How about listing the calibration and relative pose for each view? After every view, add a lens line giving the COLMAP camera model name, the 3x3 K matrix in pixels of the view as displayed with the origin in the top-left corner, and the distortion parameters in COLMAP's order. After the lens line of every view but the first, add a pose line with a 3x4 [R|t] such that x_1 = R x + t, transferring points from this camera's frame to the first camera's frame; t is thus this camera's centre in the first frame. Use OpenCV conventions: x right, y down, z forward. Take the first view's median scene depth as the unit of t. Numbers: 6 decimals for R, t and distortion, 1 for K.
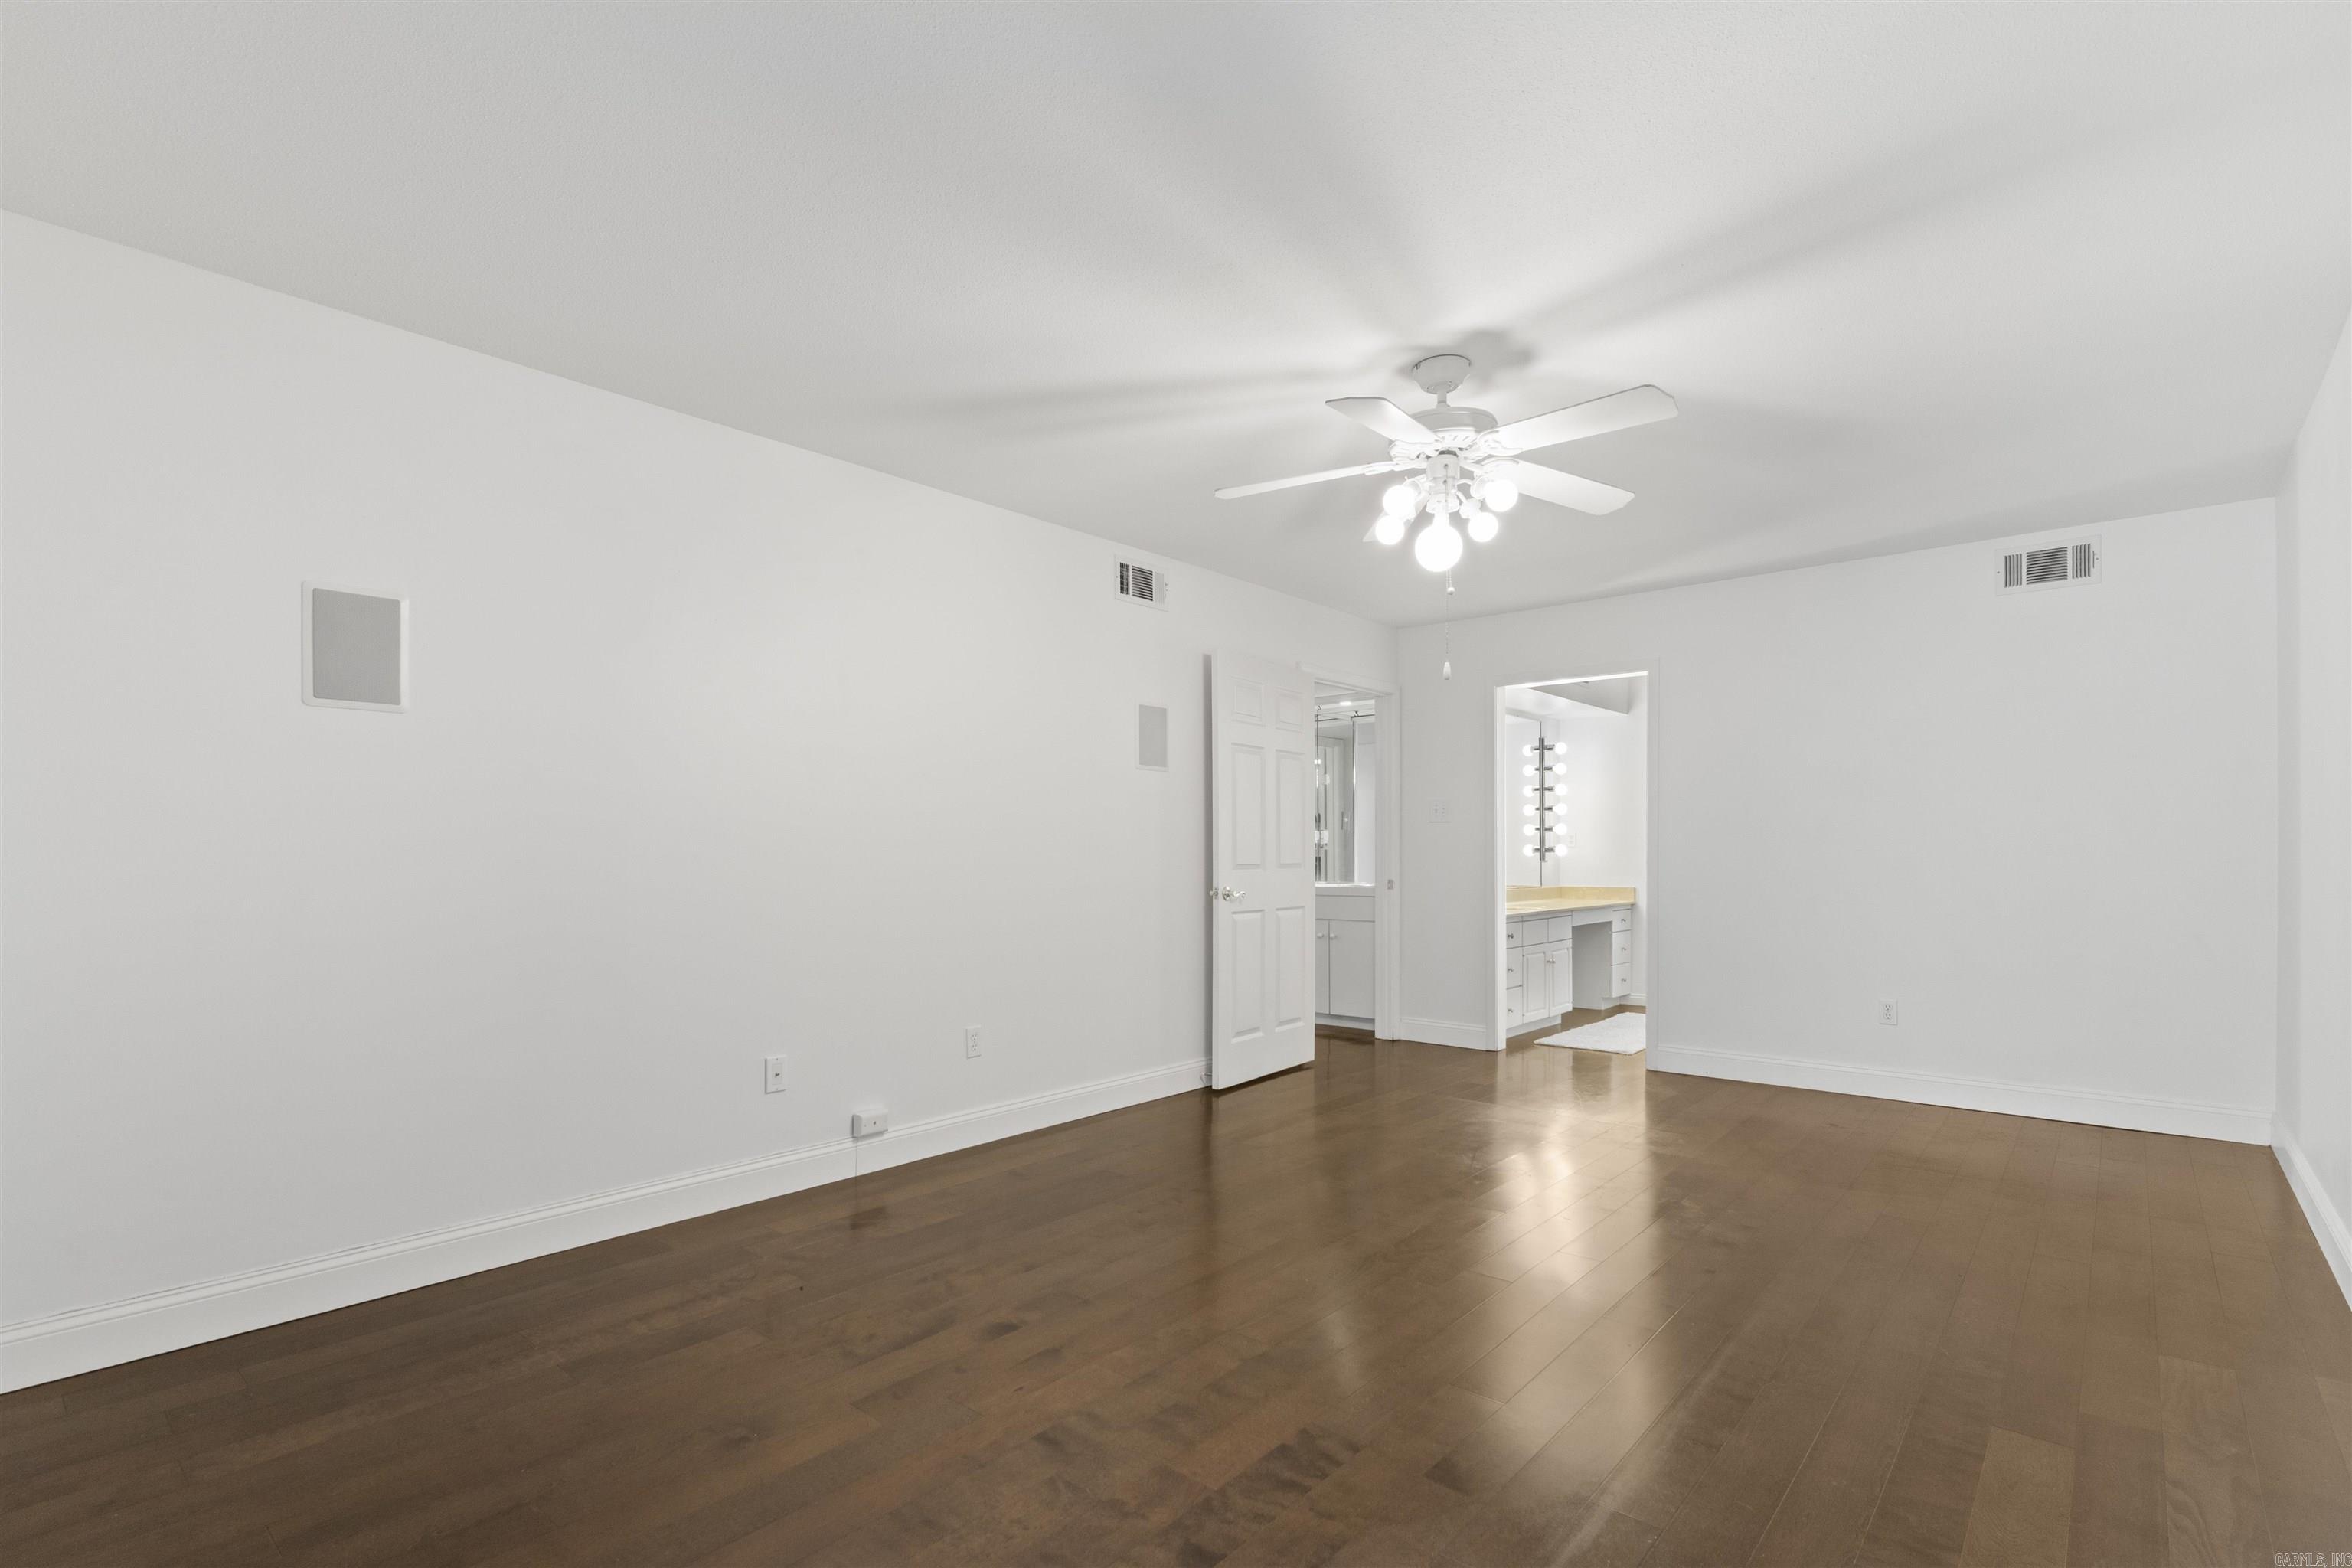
lens RADIAL K [[1091.9, 0, 1166.7], [0, 1091.9, 842.9], [0, 0, 1]] dist [-0.000342, -0.000264]
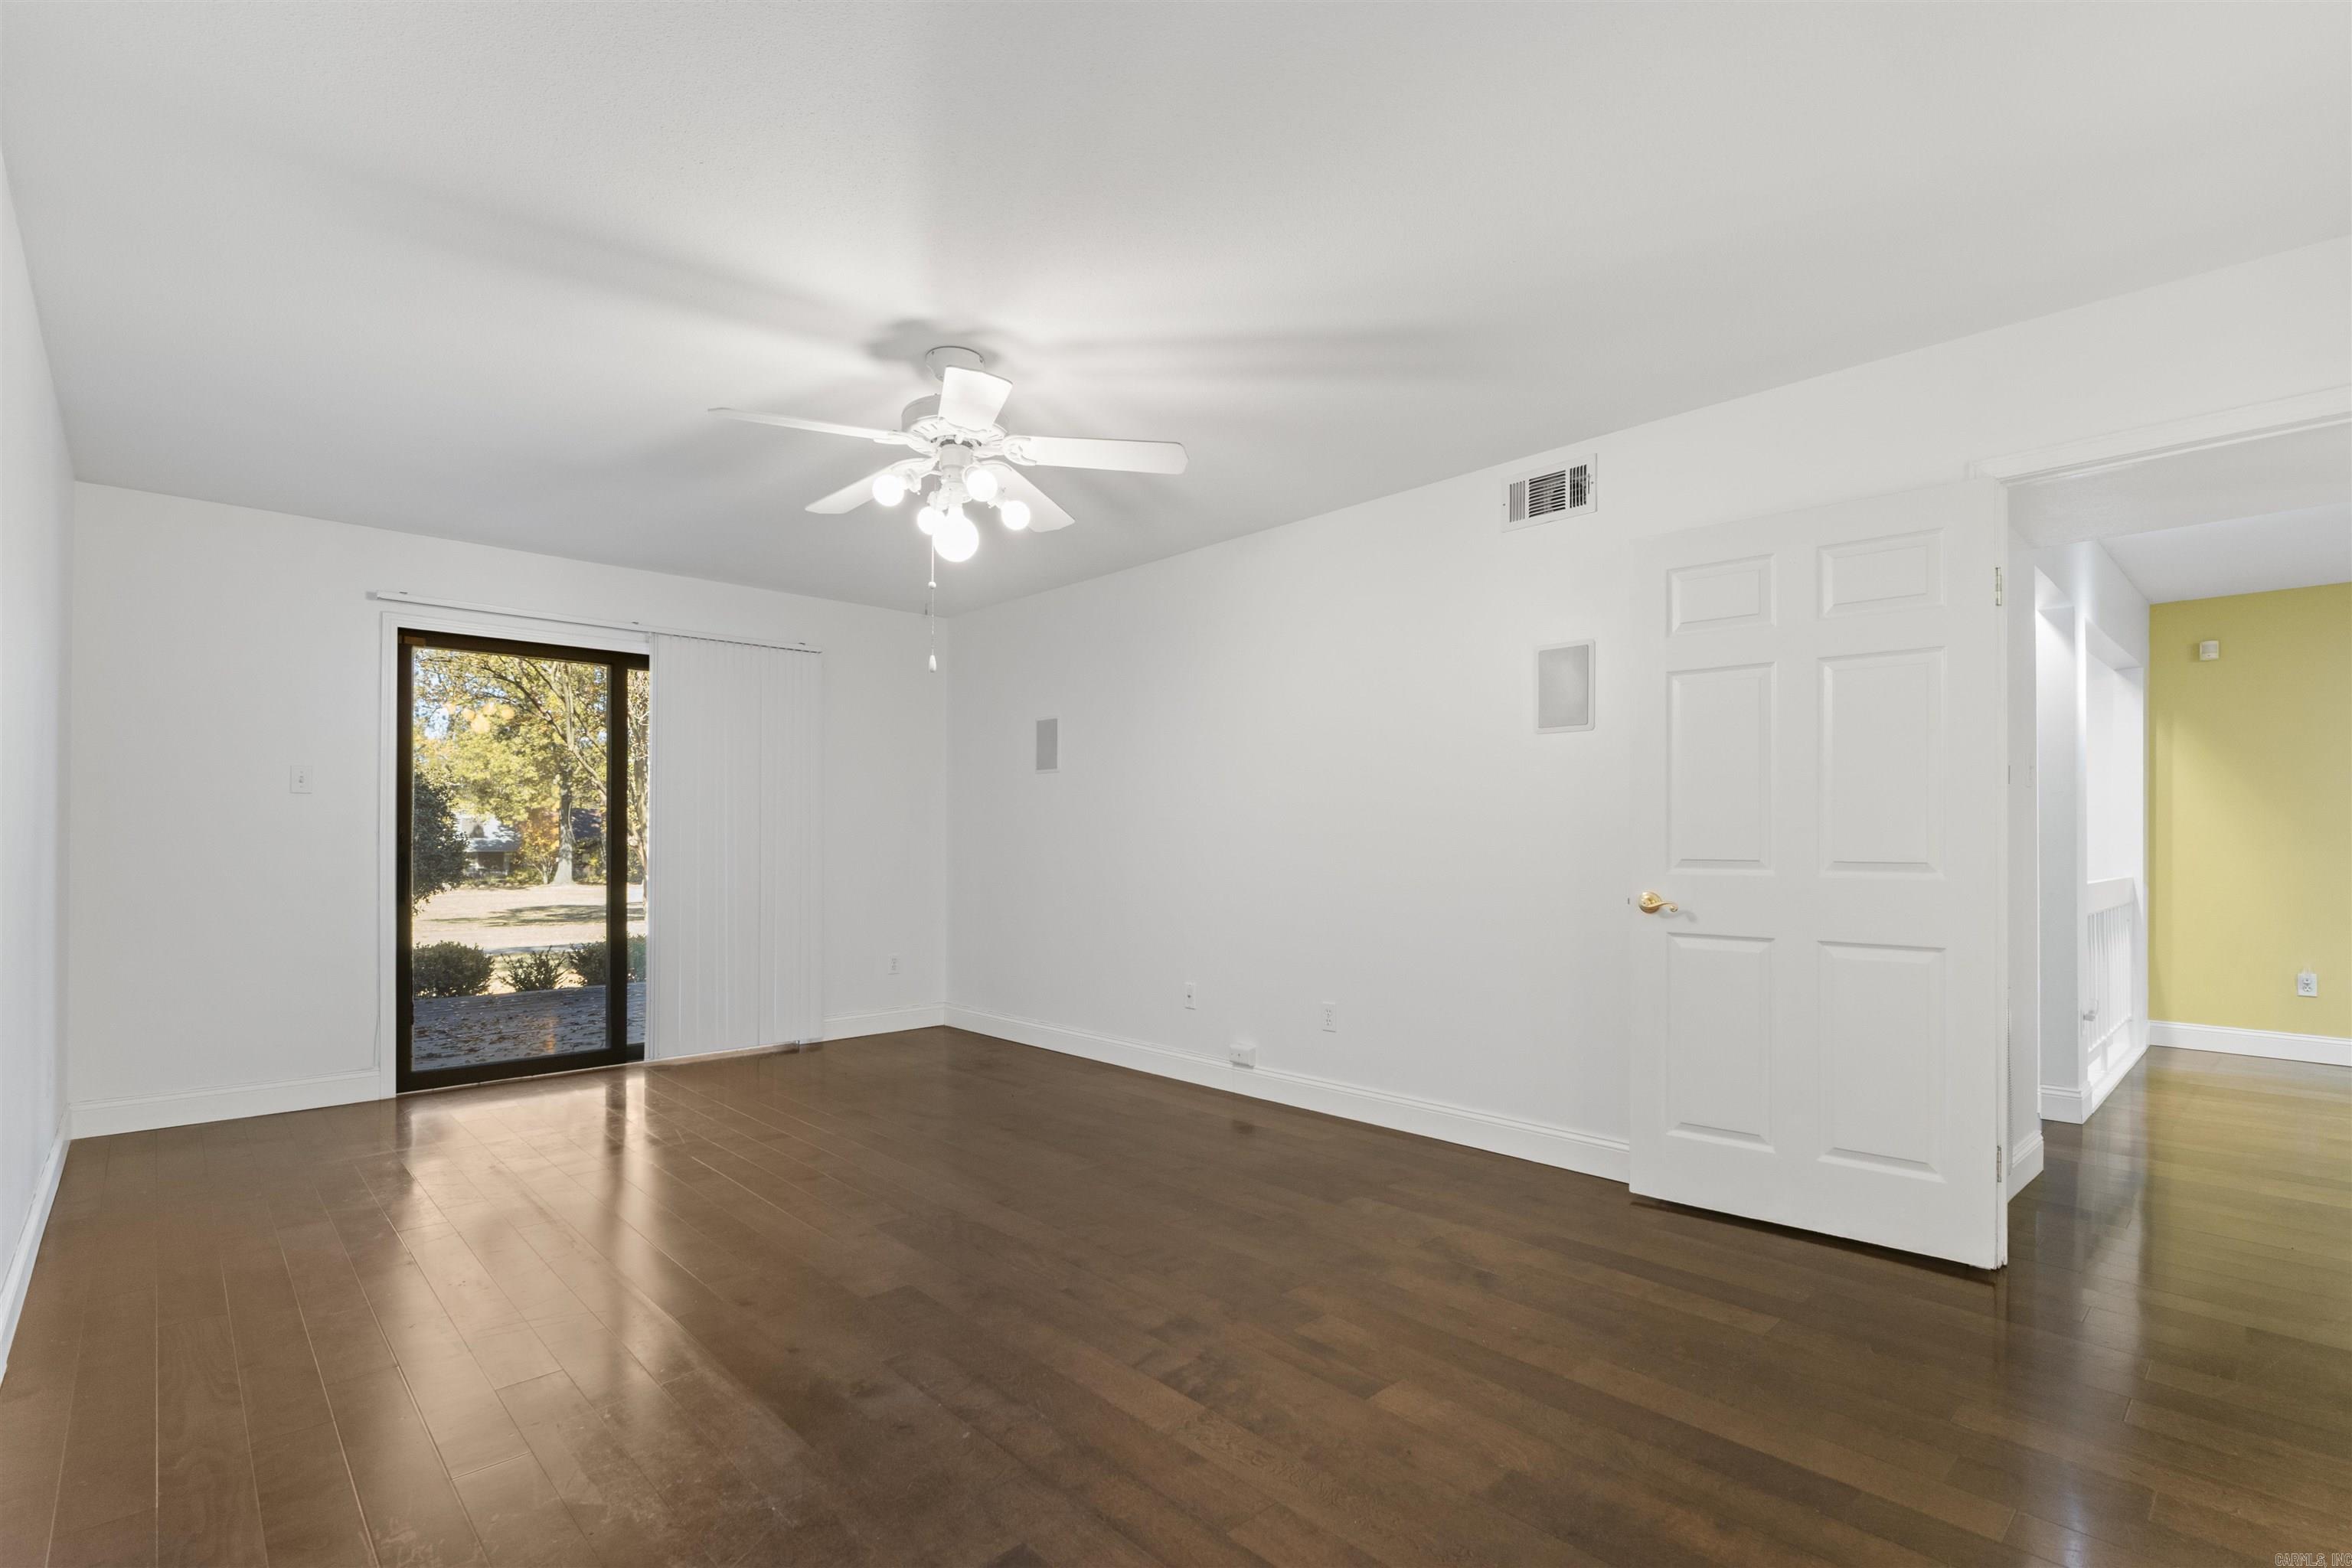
lens RADIAL K [[1091.9, 0, 1166.7], [0, 1091.9, 842.9], [0, 0, 1]] dist [-0.000342, -0.000264]
pose [[-0.094768, 0.001162, -0.995499, 1.264218], [0.002105, 0.999997, 0.000967, 0.013160], [0.995497, -0.002004, -0.094770, 1.315155]]
